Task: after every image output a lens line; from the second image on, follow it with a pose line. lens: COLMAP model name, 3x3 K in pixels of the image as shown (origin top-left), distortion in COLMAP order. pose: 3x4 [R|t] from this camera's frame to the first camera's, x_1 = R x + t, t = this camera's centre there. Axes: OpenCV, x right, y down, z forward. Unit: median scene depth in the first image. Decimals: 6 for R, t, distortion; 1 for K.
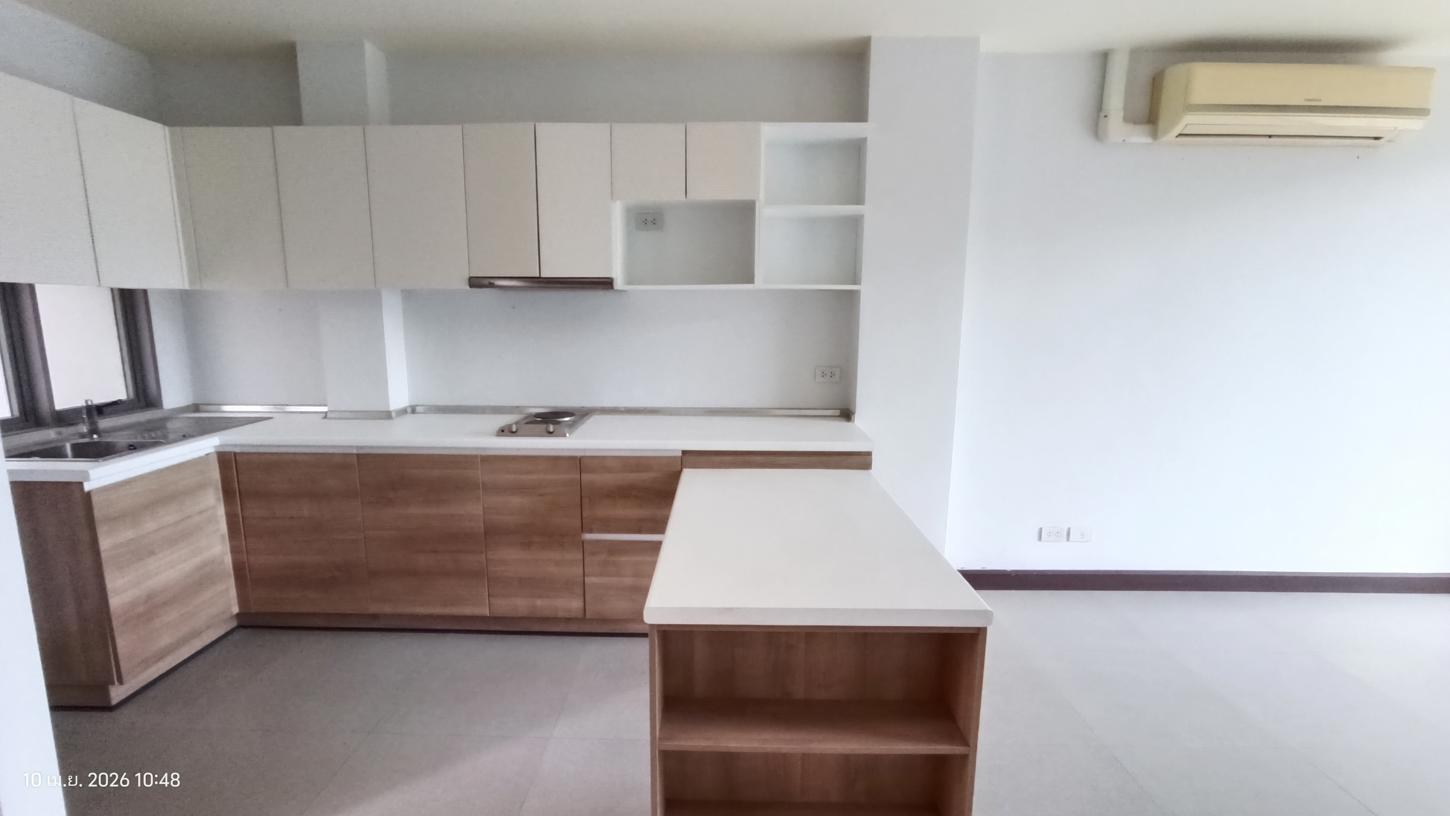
lens RADIAL K [[663.4, 0, 717.1], [0, 663.4, 401.3], [0, 0, 1]] dist [-0.032997, 0.007428]
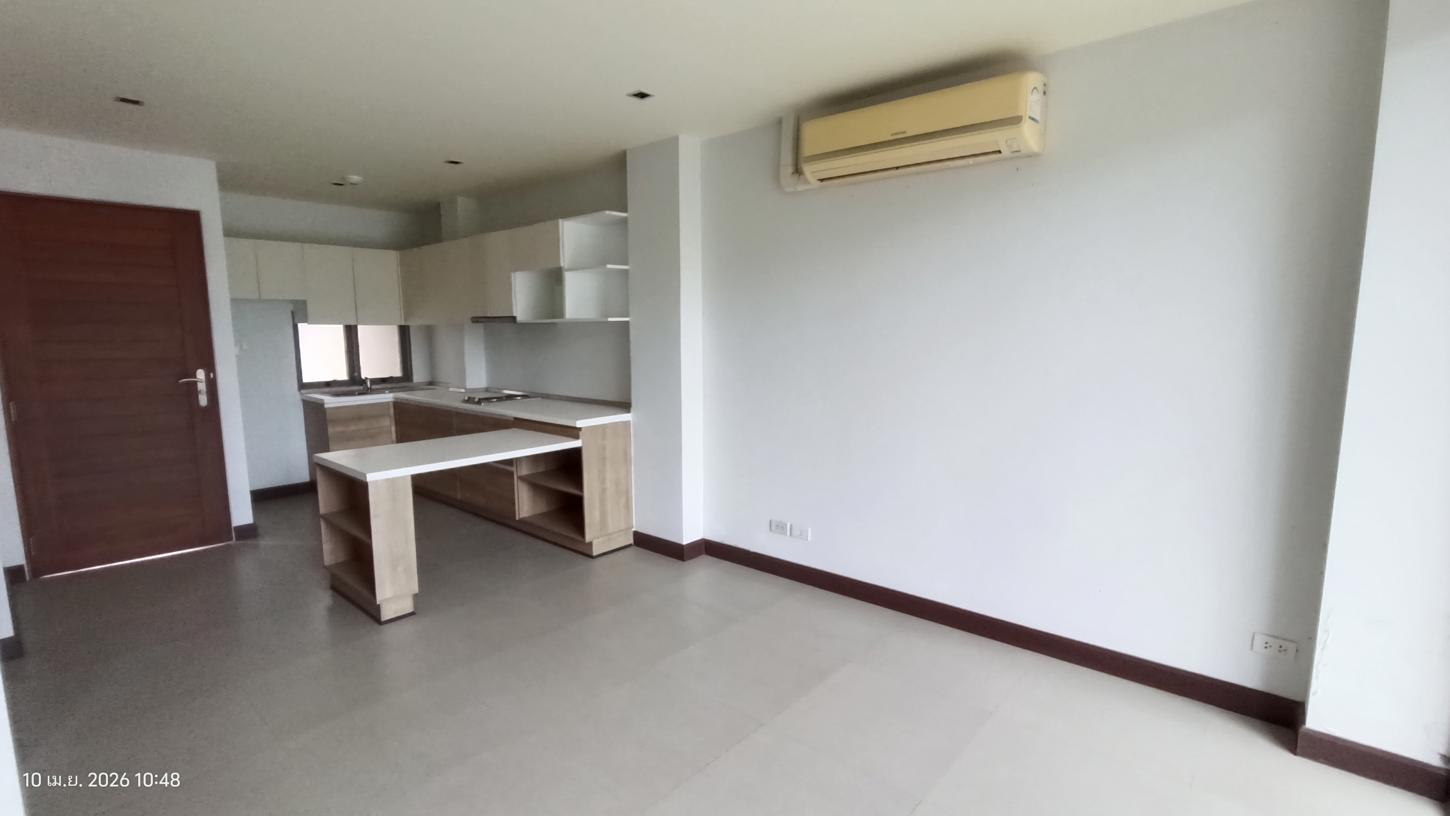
lens RADIAL K [[663.4, 0, 721.2], [0, 663.4, 412.6], [0, 0, 1]] dist [-0.032997, 0.007428]
pose [[0.770698, 0.076479, -0.632594, 1.366227], [-0.091284, 0.995783, 0.009176, -0.001230], [0.630628, 0.050674, 0.774429, 0.020074]]
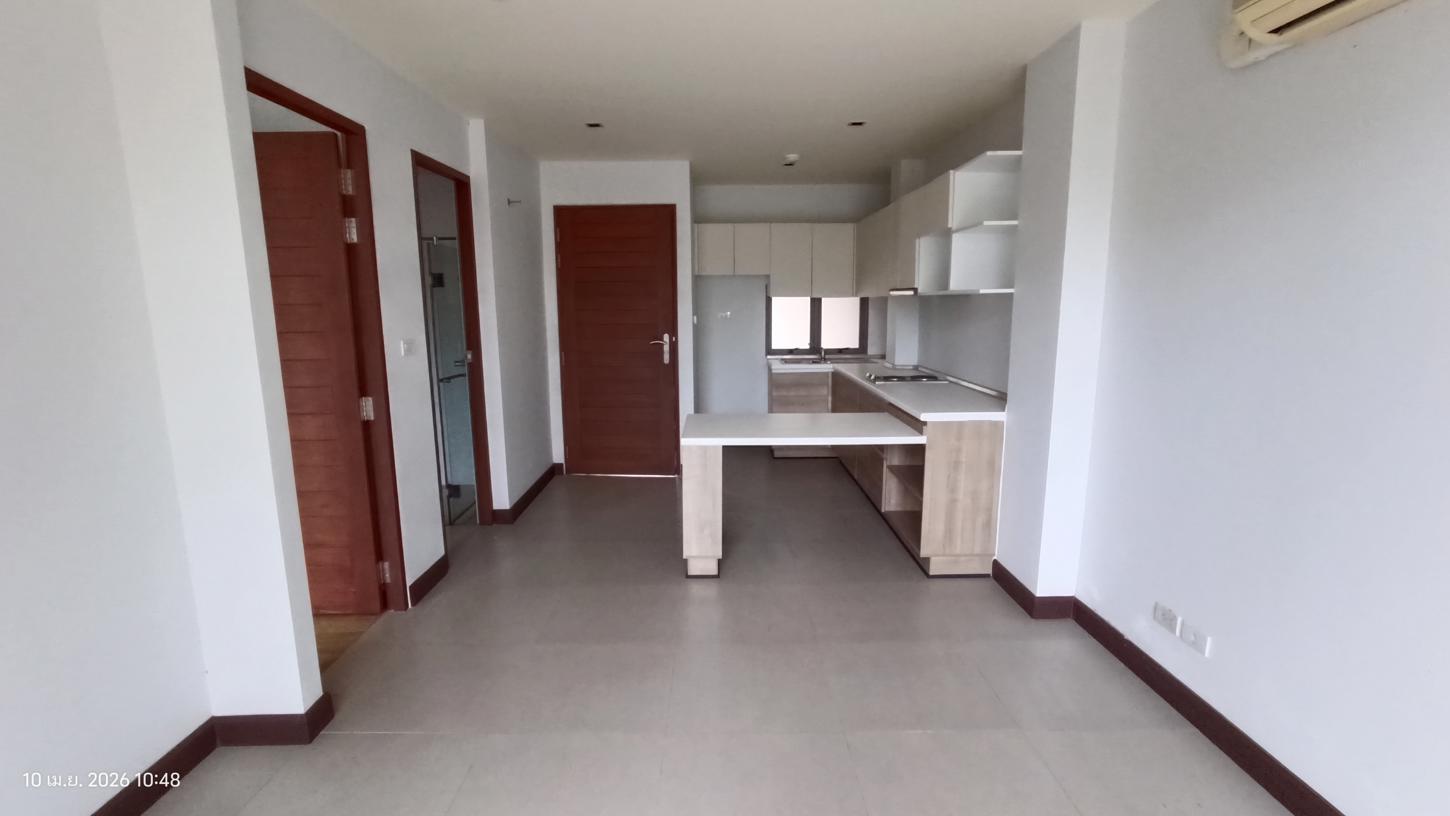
lens RADIAL K [[663.4, 0, 715.8], [0, 663.4, 418.3], [0, 0, 1]] dist [-0.032997, 0.007428]
pose [[0.030146, 0.170901, -0.984827, 1.394301], [-0.145727, 0.975499, 0.164821, -0.076441], [0.988865, 0.138548, 0.054312, 0.502618]]
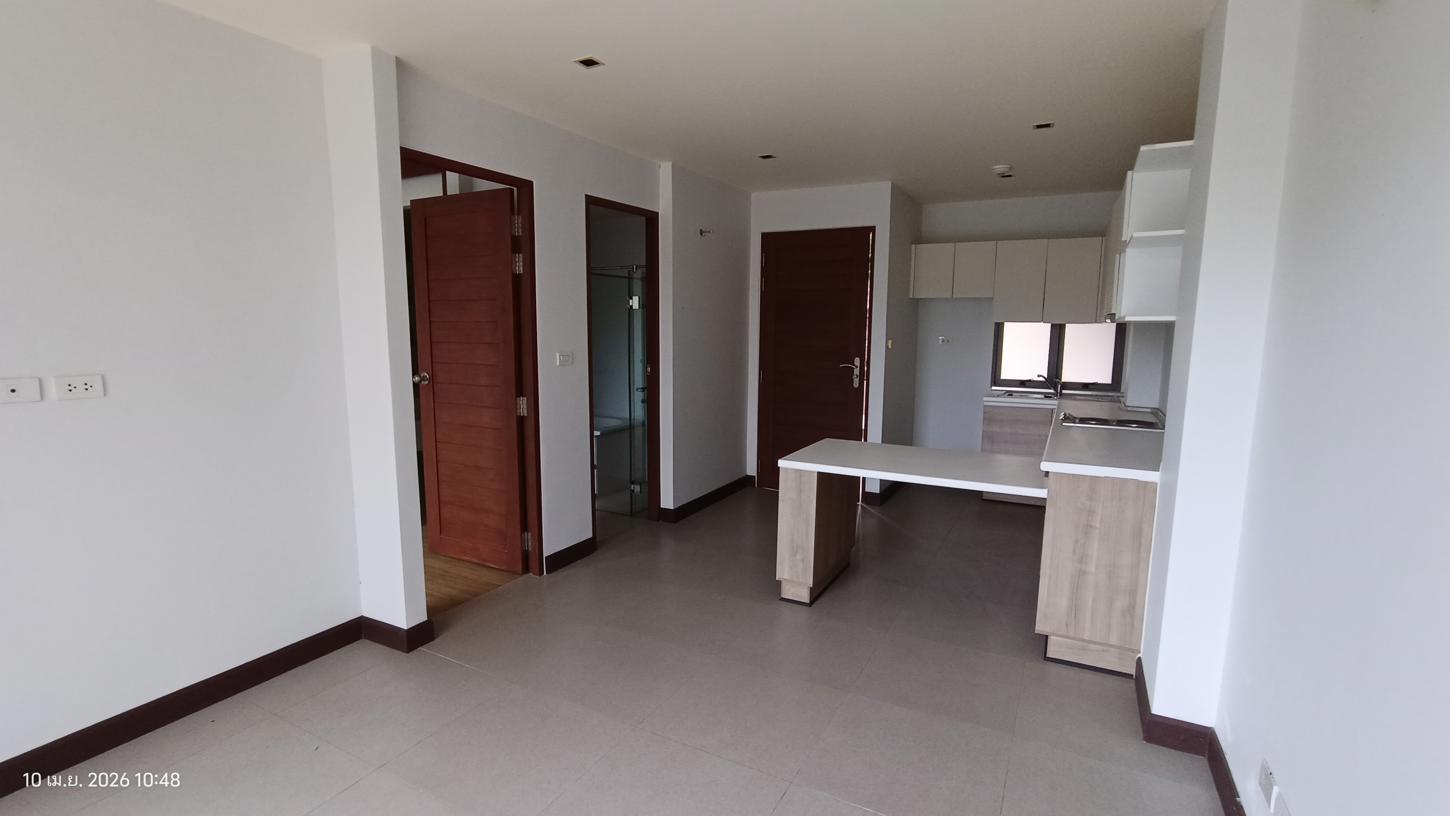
lens RADIAL K [[663.4, 0, 712.8], [0, 663.4, 417.1], [0, 0, 1]] dist [-0.032997, 0.007428]
pose [[-0.450931, 0.120090, -0.884443, 1.331052], [-0.144879, 0.967918, 0.205290, -0.141804], [0.880722, 0.220709, -0.419066, 0.901341]]
